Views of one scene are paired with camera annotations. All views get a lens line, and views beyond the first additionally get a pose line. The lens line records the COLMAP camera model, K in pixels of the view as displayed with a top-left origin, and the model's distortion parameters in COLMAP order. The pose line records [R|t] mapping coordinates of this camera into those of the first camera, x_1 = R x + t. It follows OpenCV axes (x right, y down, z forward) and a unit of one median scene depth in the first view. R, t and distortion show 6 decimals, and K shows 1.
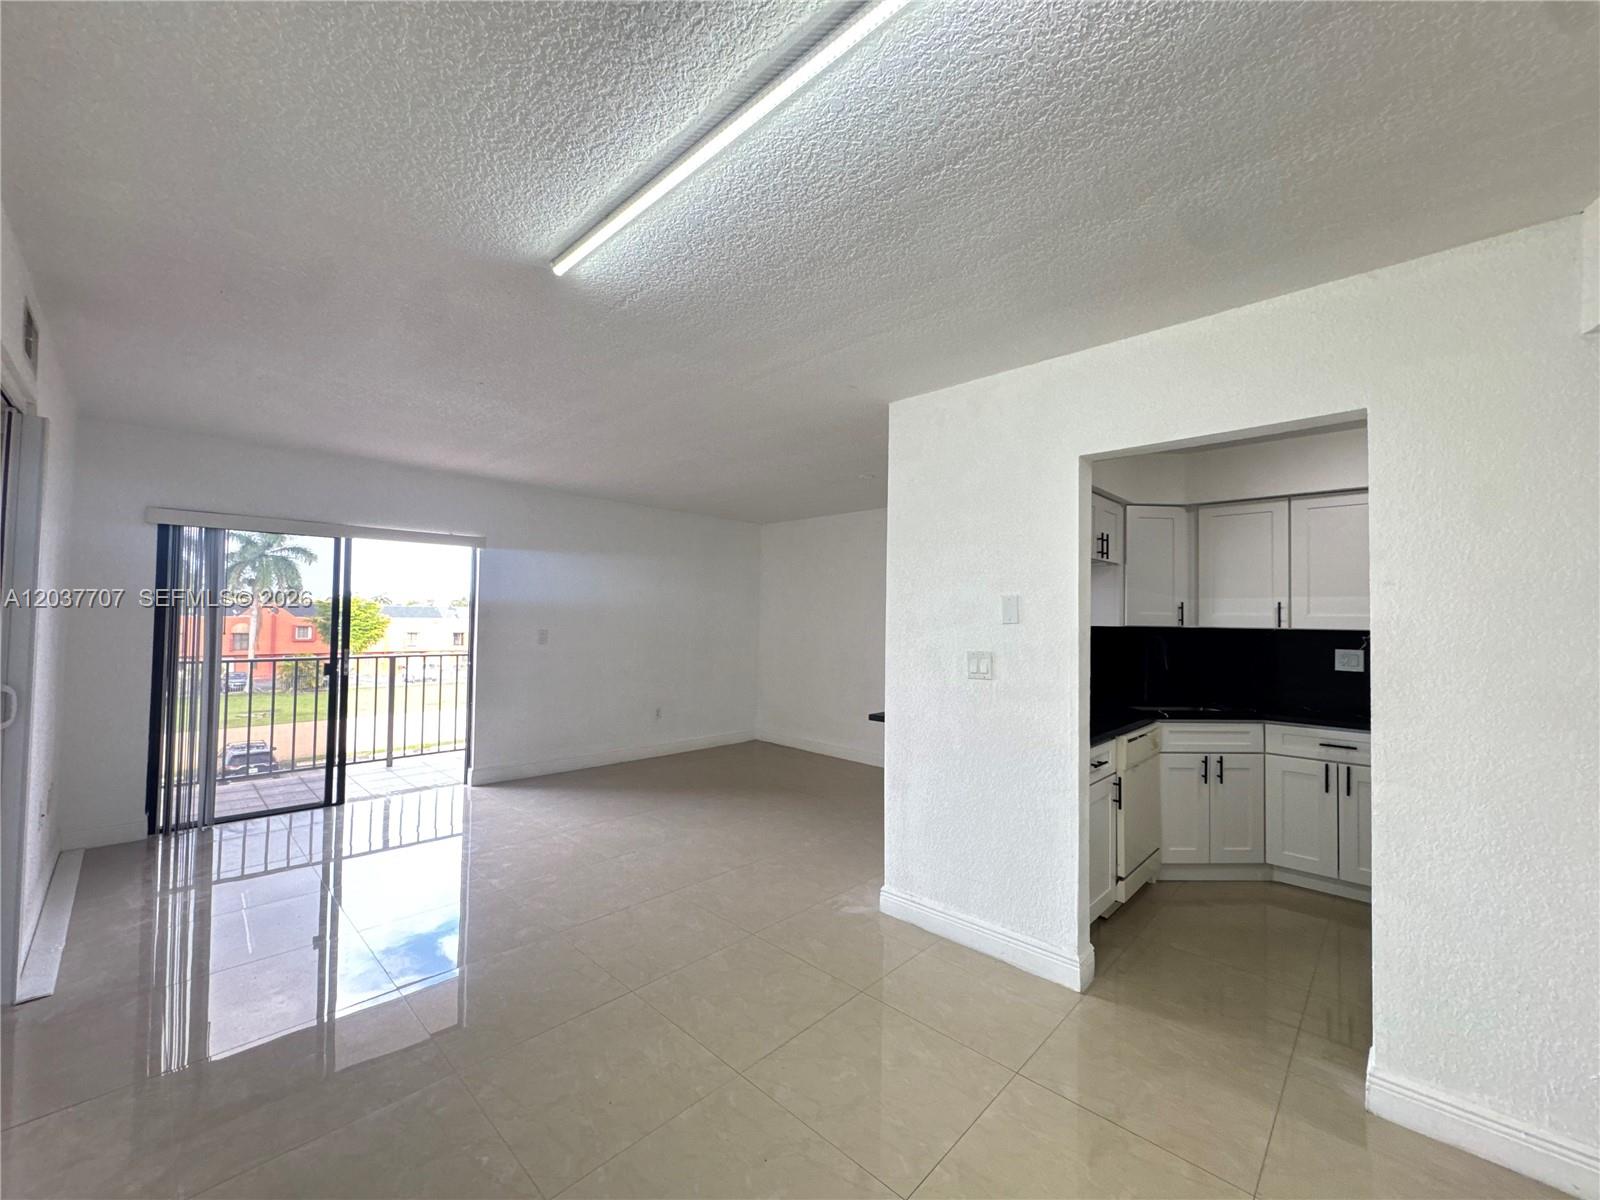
lens RADIAL K [[636.5, 0, 795.9], [0, 636.5, 597.2], [0, 0, 1]] dist [-0.001694, 0.000066]
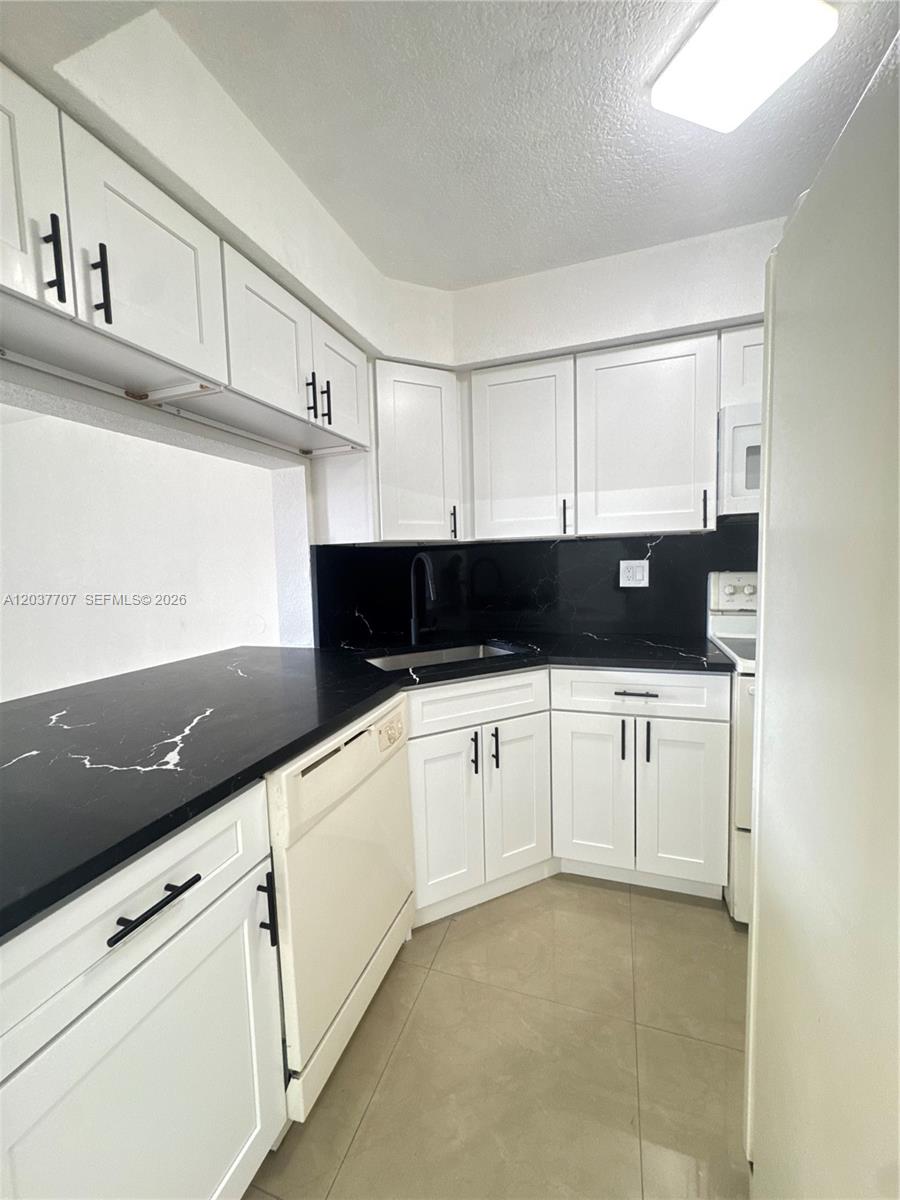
lens RADIAL K [[477.4, 0, 447.8], [0, 477.4, 597.1], [0, 0, 1]] dist [-0.001694, 0.000066]
pose [[0.909859, -0.073910, 0.408282, 0.423549], [0.032684, 0.993716, 0.107052, 0.059829], [-0.413629, -0.084058, 0.906557, 0.573319]]
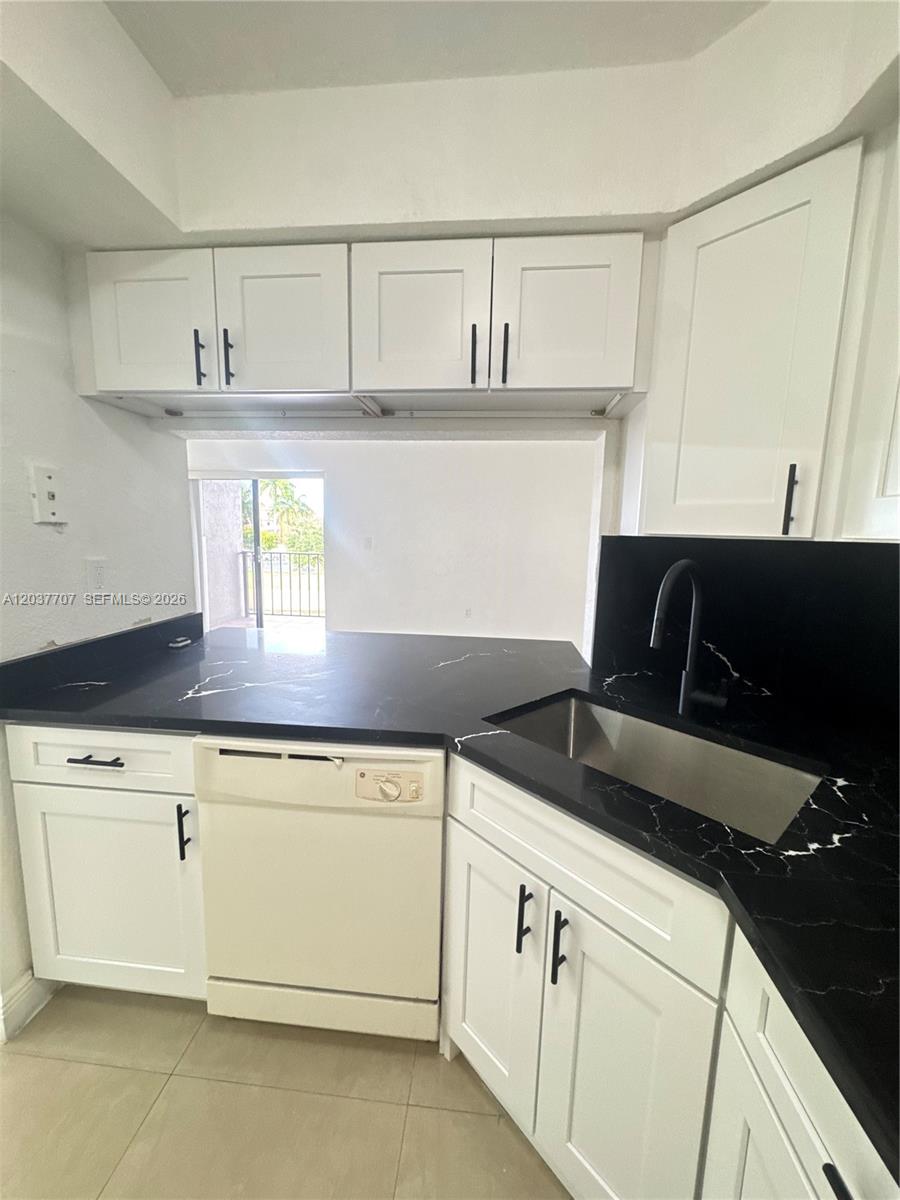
lens RADIAL K [[477.4, 0, 450.7], [0, 477.4, 597.1], [0, 0, 1]] dist [-0.001694, 0.000066]
pose [[0.620625, 0.107080, -0.776762, 0.798735], [0.011468, 0.989286, 0.145540, 0.043159], [0.784024, -0.099233, 0.612747, 0.798879]]
